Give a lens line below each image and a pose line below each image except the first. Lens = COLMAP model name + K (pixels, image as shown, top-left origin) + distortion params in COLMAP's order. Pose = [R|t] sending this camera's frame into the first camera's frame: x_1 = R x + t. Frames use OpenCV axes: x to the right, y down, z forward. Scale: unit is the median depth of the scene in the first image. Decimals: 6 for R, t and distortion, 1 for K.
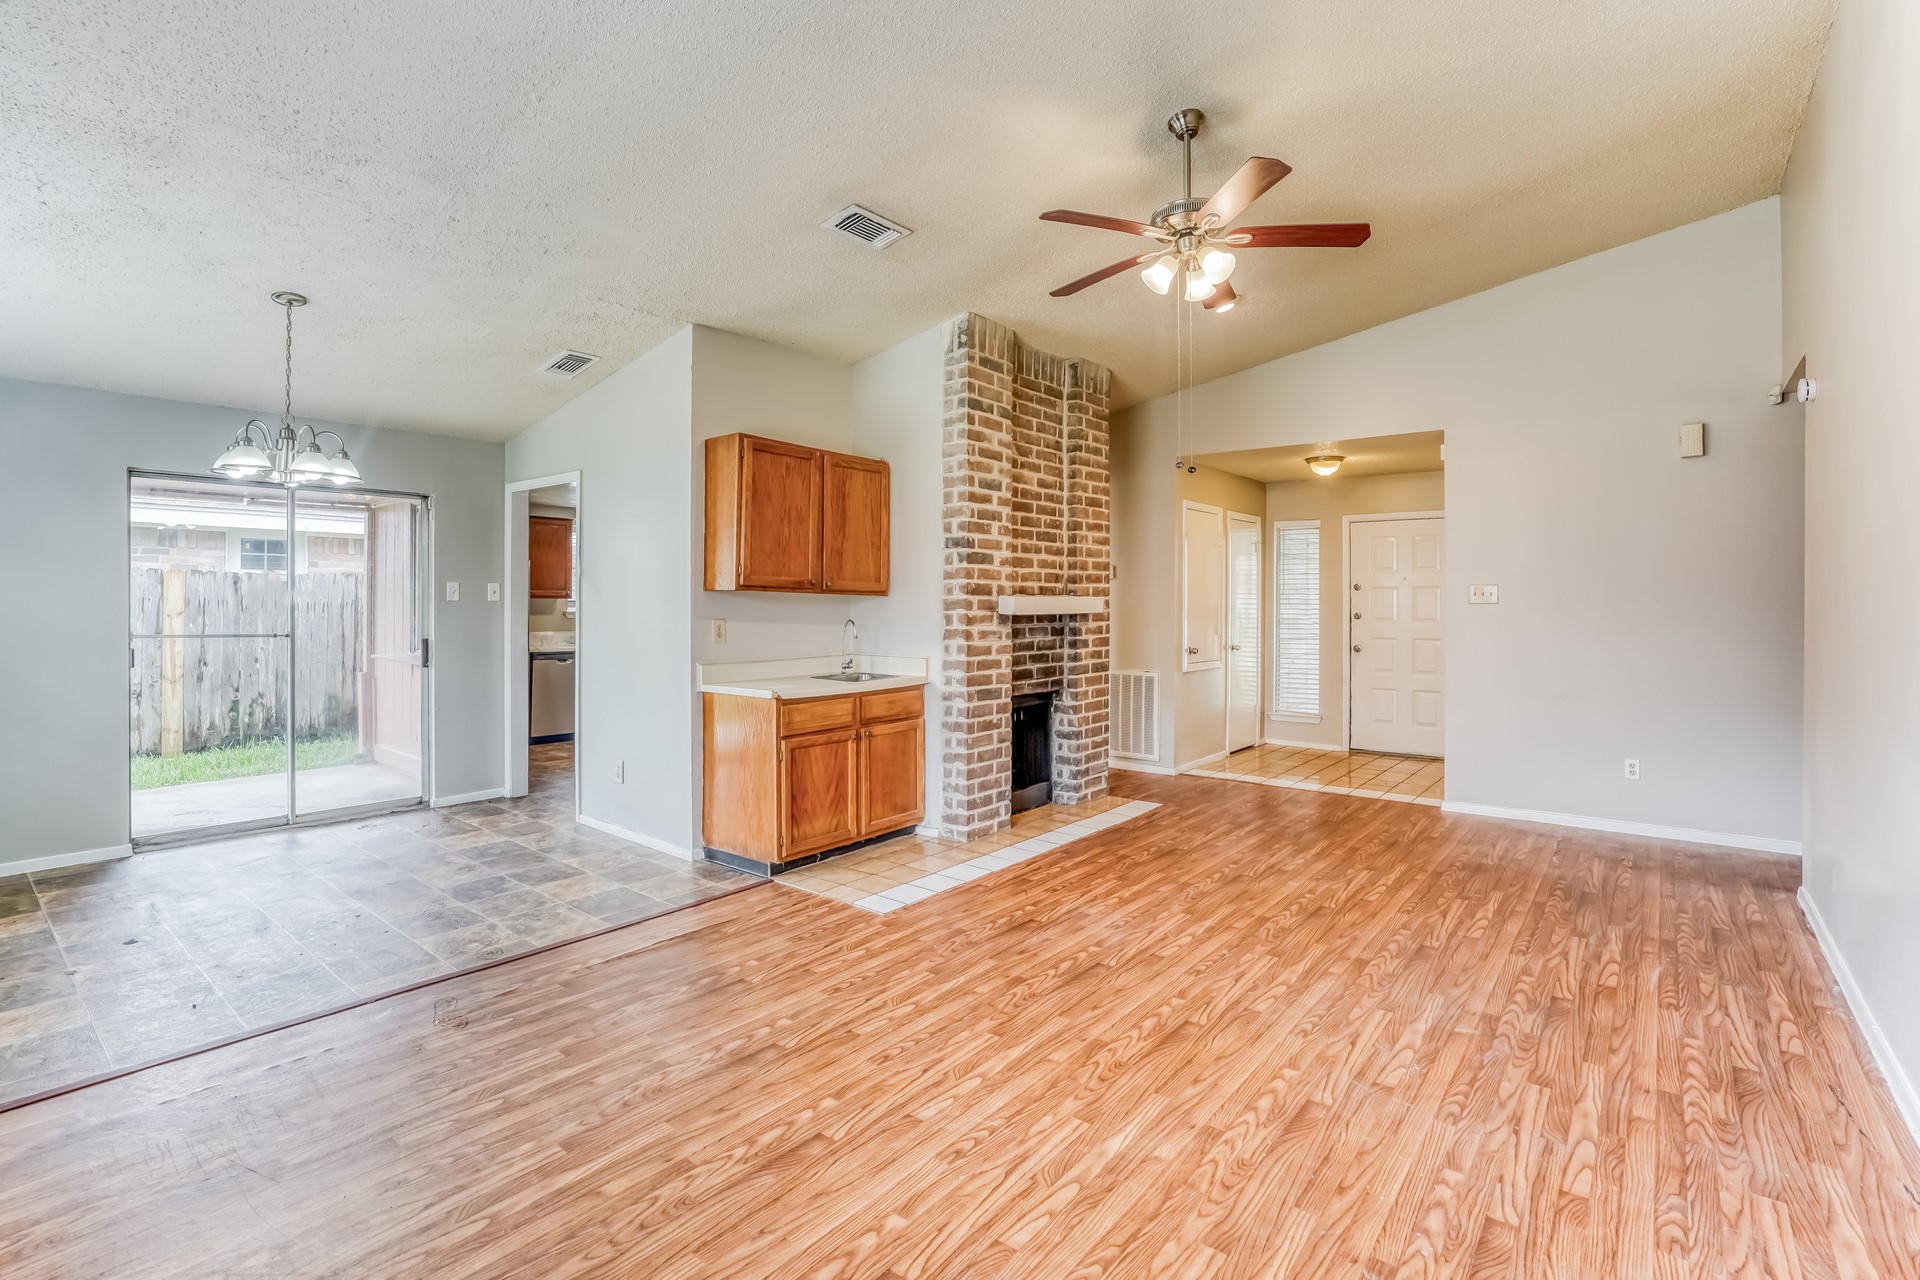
lens RADIAL K [[893.3, 0, 952.6], [0, 893.3, 597.9], [0, 0, 1]] dist [-0.057906, 0.031595]
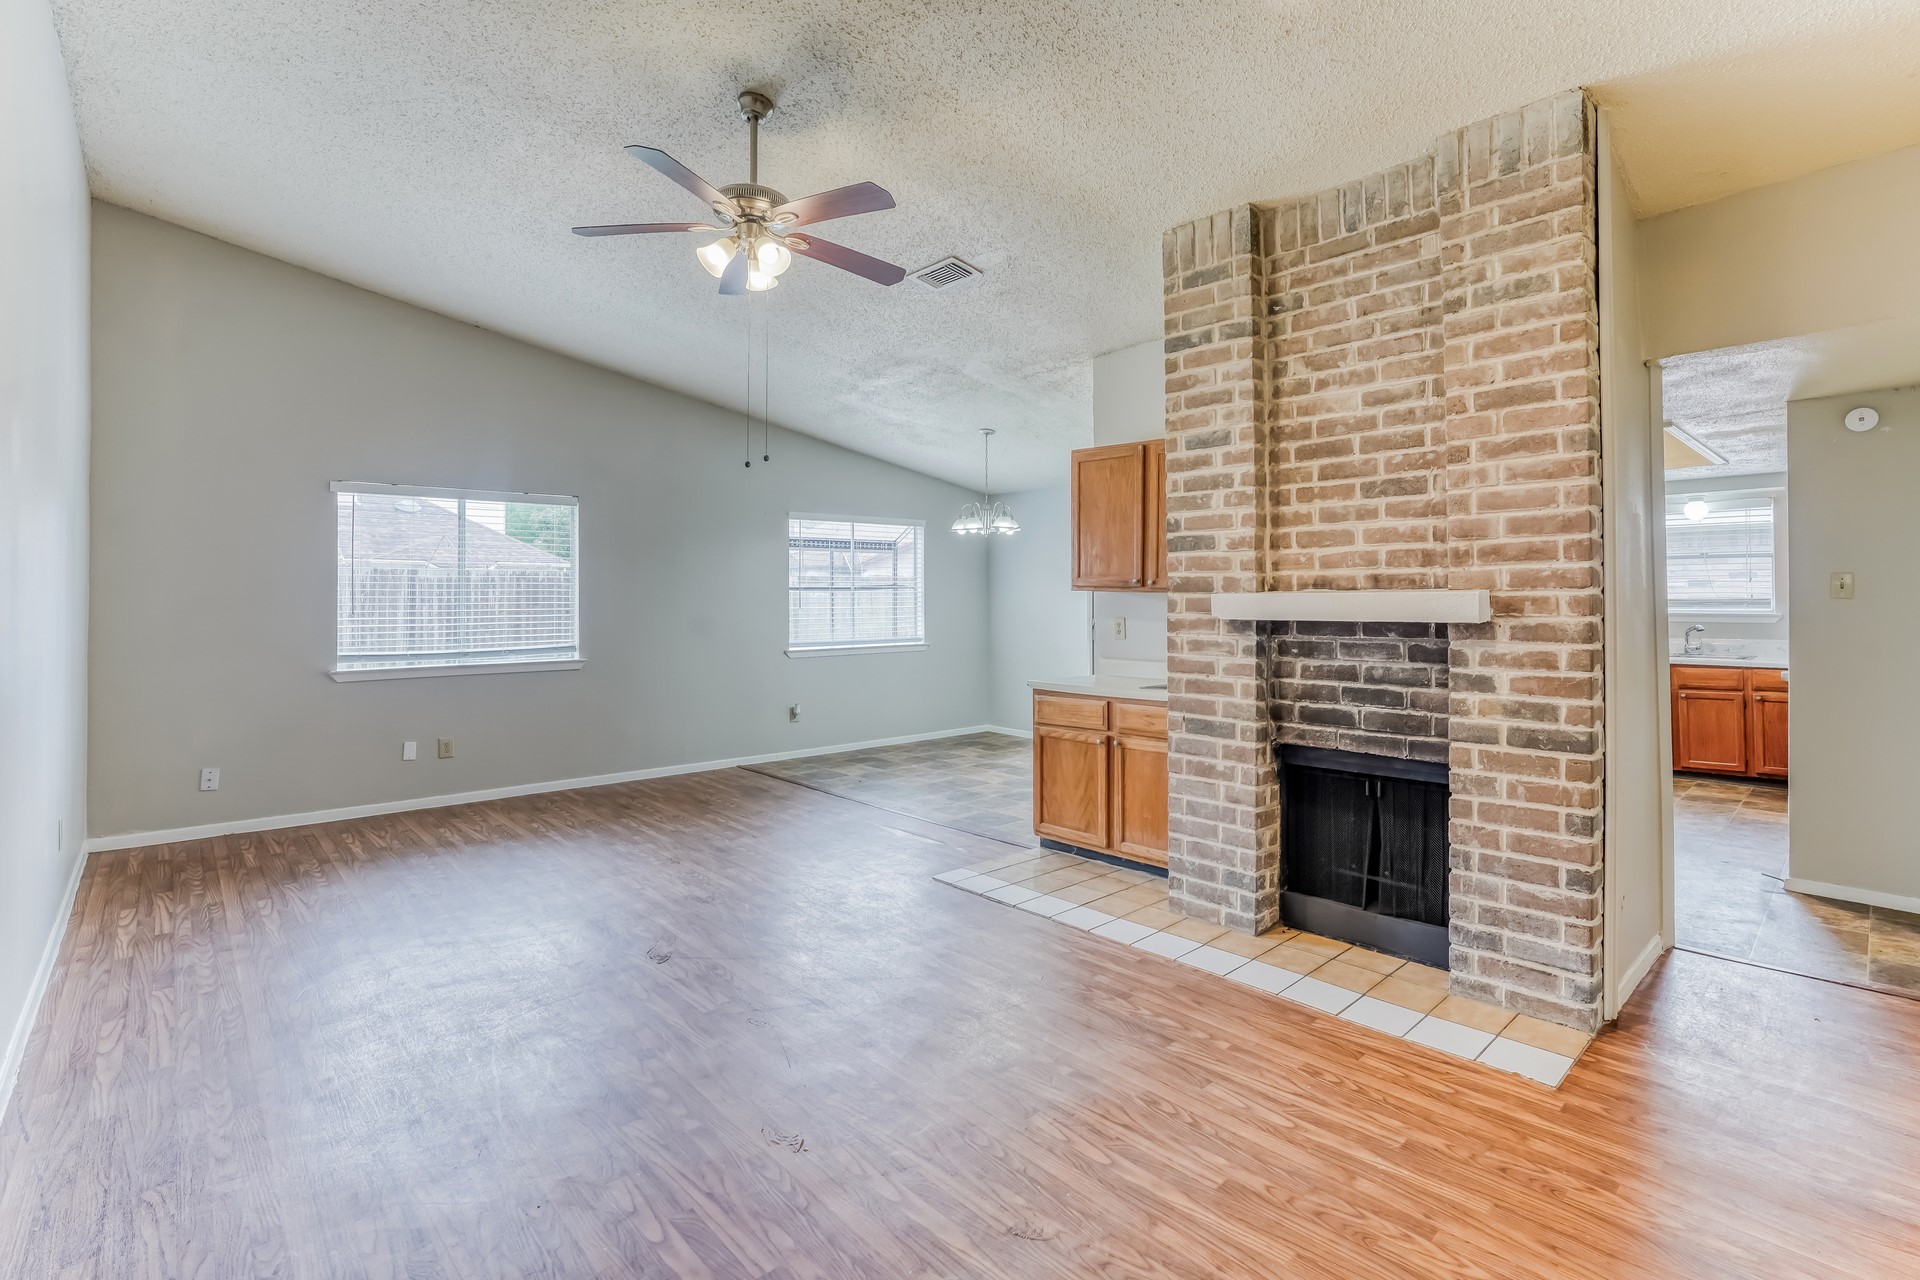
lens RADIAL K [[893.3, 0, 952.6], [0, 893.3, 597.9], [0, 0, 1]] dist [-0.057906, 0.031595]
pose [[-0.141627, -0.006963, -0.989896, 0.723075], [0.002956, 0.999968, -0.007457, 0.005877], [0.989916, -0.003983, -0.141602, 0.819940]]
